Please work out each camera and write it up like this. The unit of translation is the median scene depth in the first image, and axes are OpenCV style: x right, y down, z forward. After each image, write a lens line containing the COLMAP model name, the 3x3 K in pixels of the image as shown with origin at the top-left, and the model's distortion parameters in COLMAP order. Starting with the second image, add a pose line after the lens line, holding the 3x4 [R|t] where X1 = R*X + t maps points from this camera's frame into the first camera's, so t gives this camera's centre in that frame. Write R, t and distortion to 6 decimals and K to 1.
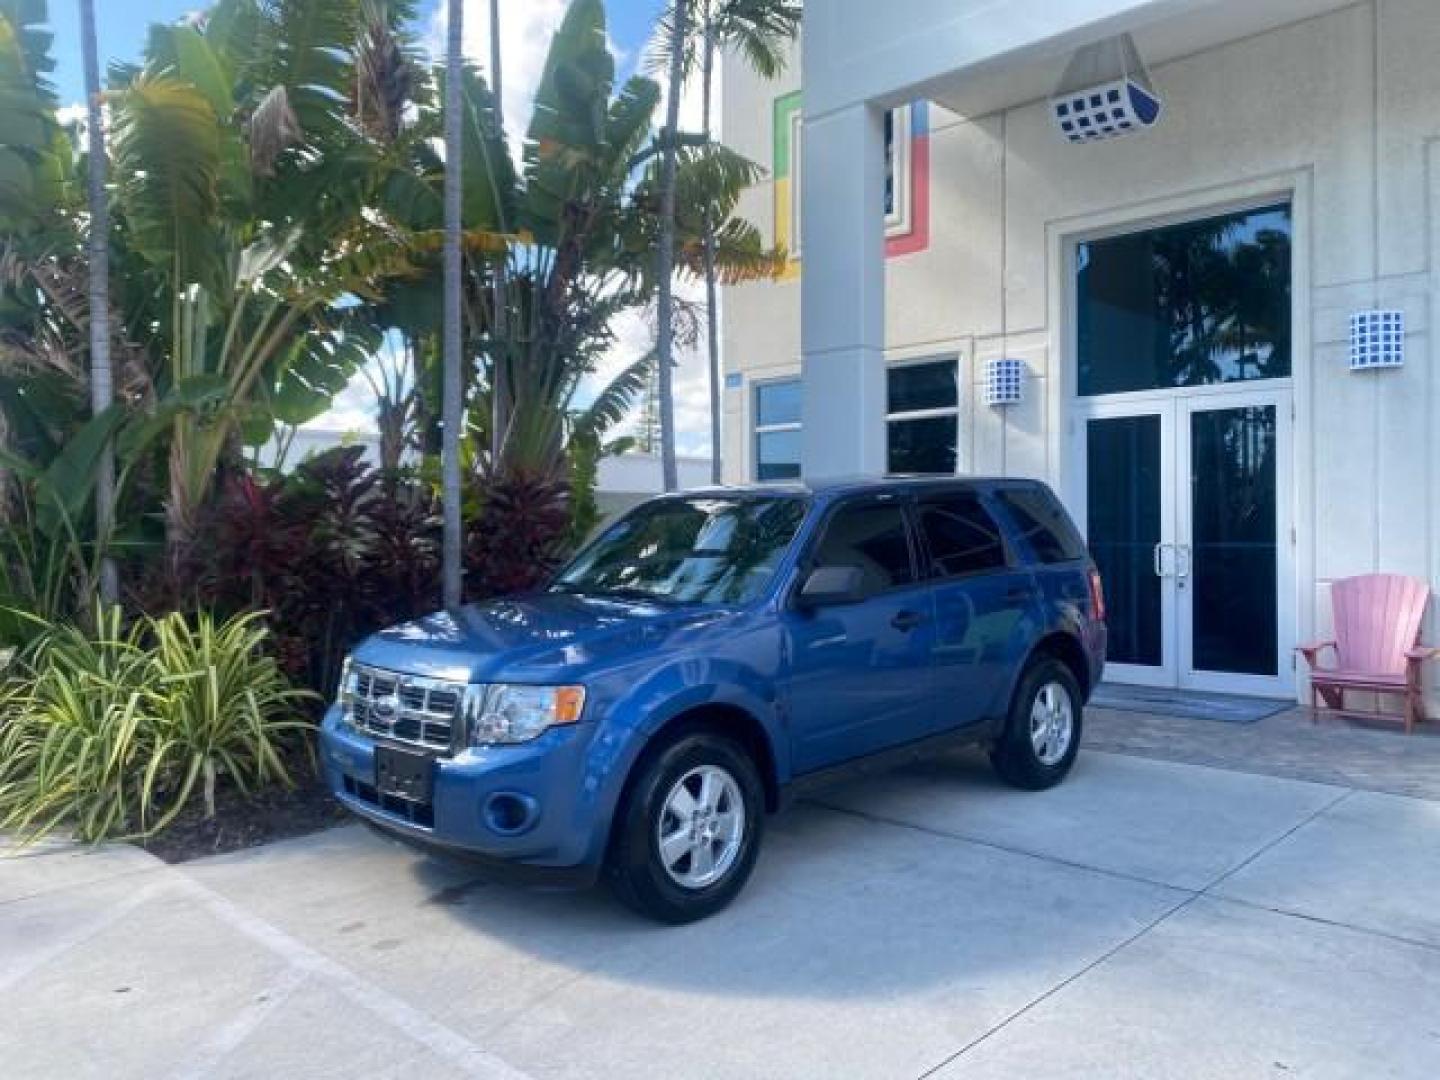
lens RADIAL K [[1112.6, 0, 719.2], [0, 1112.6, 523.6], [0, 0, 1]] dist [0.013590, -0.011444]
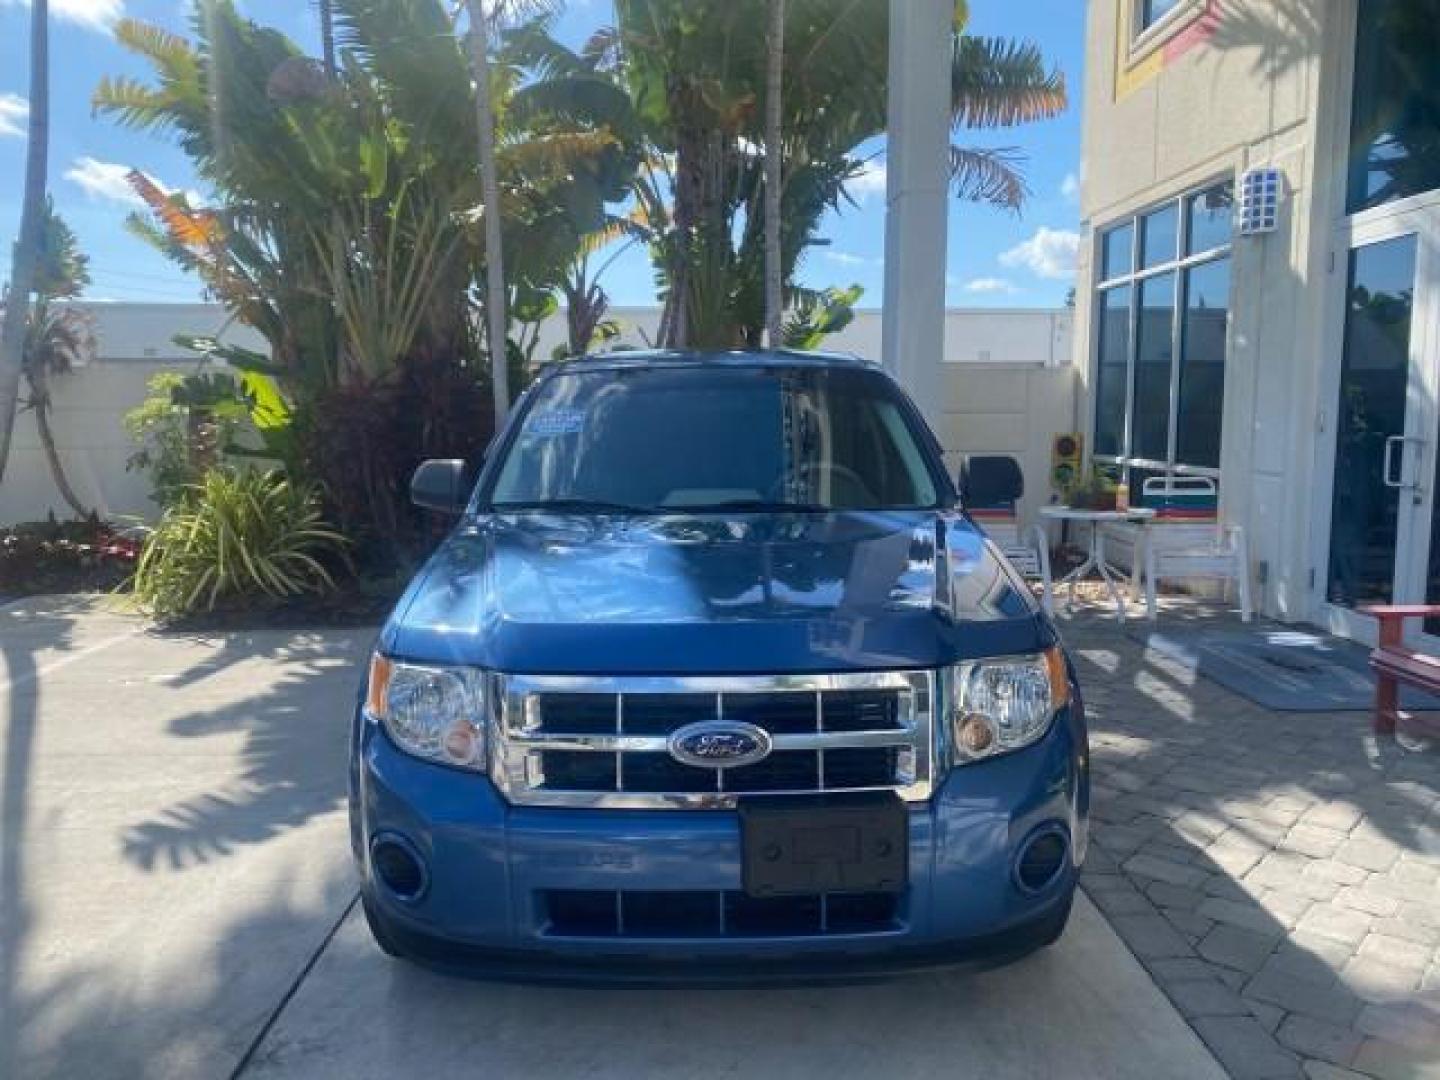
lens RADIAL K [[1101.9, 0, 723.7], [0, 1101.9, 531.9], [0, 0, 1]] dist [0.051522, -0.081659]
pose [[0.714138, 0.085347, -0.694783, 0.654096], [0.002563, 0.992214, 0.124519, -0.010176], [0.700001, -0.090704, 0.708359, 0.294099]]
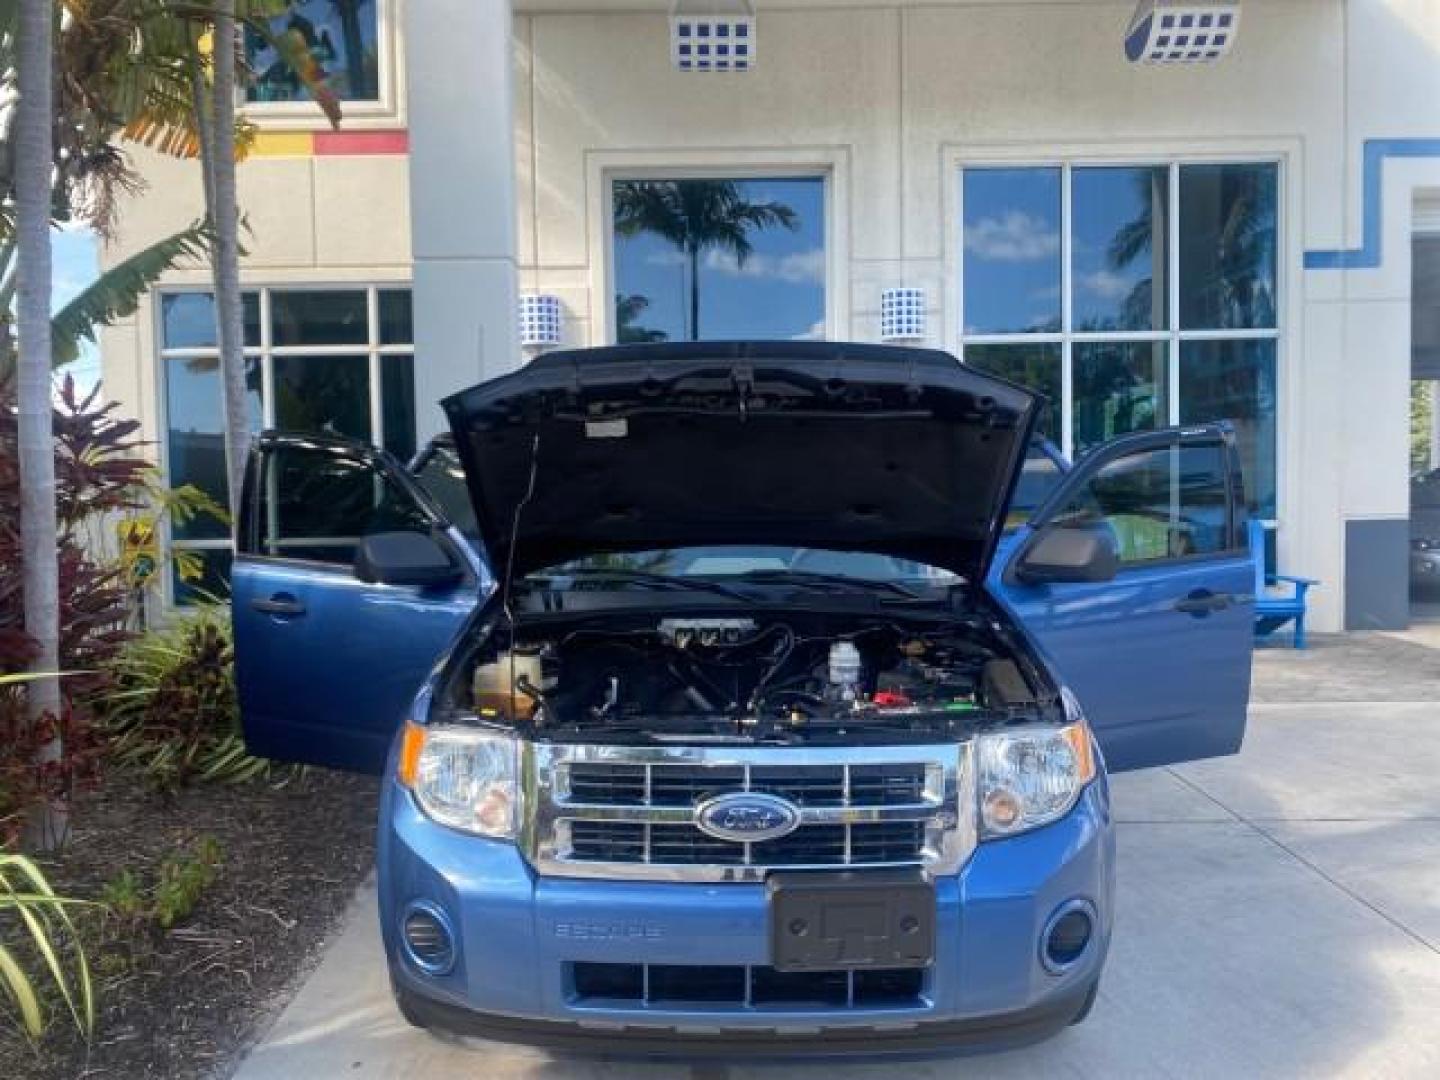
lens RADIAL K [[1119.1, 0, 725.0], [0, 1119.1, 528.0], [0, 0, 1]] dist [0.005967, -0.004369]
pose [[0.708629, -0.038407, 0.704535, -0.350463], [0.009203, 0.998936, 0.045200, -0.000224], [-0.705521, -0.025546, 0.708228, 0.318257]]
